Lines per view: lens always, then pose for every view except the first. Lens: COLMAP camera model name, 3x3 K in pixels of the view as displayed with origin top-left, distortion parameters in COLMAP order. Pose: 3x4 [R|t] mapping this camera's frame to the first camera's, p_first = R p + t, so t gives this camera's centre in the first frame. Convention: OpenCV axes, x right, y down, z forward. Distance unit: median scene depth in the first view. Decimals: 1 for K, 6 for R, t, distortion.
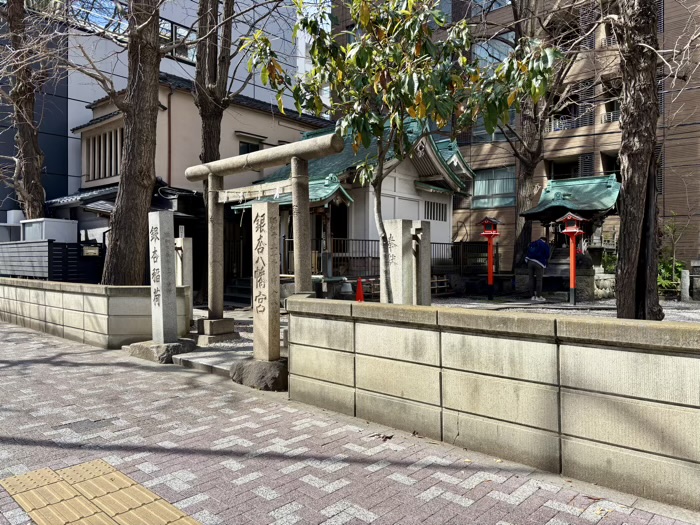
lens RADIAL K [[525.8, 0, 351.0], [0, 525.8, 264.8], [0, 0, 1]] dist [0.036131, -0.038686]
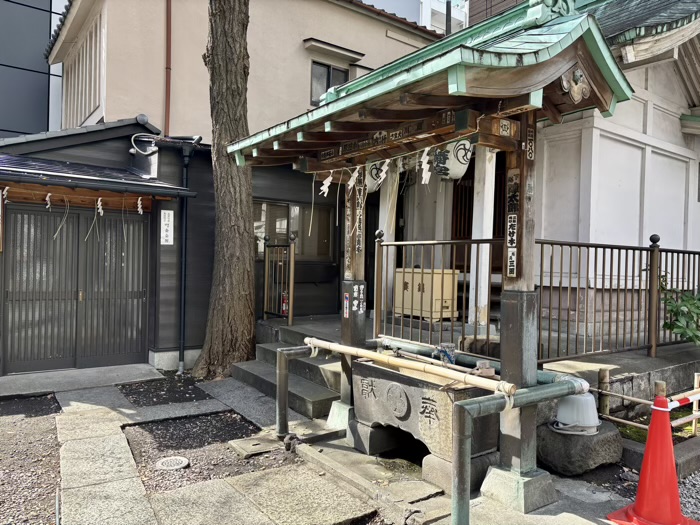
lens RADIAL K [[525.8, 0, 351.0], [0, 525.8, 264.8], [0, 0, 1]] dist [0.036131, -0.038686]
pose [[0.974568, 0.022355, -0.222976, -0.038494], [-0.024372, 0.999683, -0.006298, -0.018099], [0.222765, 0.011573, 0.974804, 0.394180]]
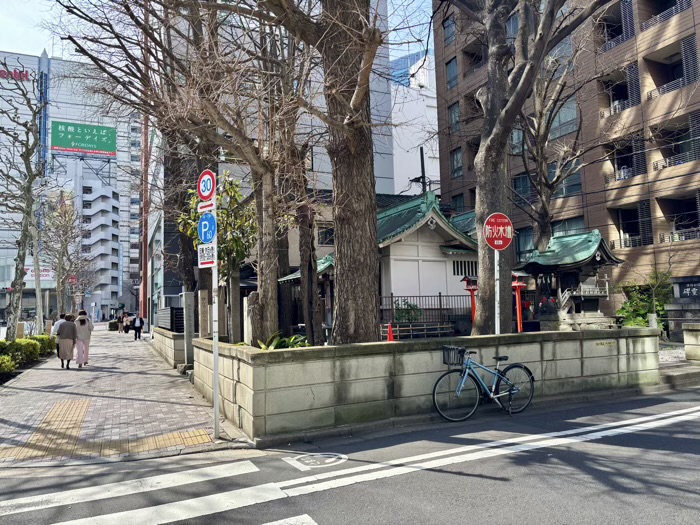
lens RADIAL K [[525.8, 0, 351.0], [0, 525.8, 264.8], [0, 0, 1]] dist [0.036131, -0.038686]
pose [[0.915851, -0.063176, -0.396518, 0.330175], [0.027089, 0.995016, -0.095965, -0.000781], [0.400604, 0.077149, 0.912997, -0.173350]]
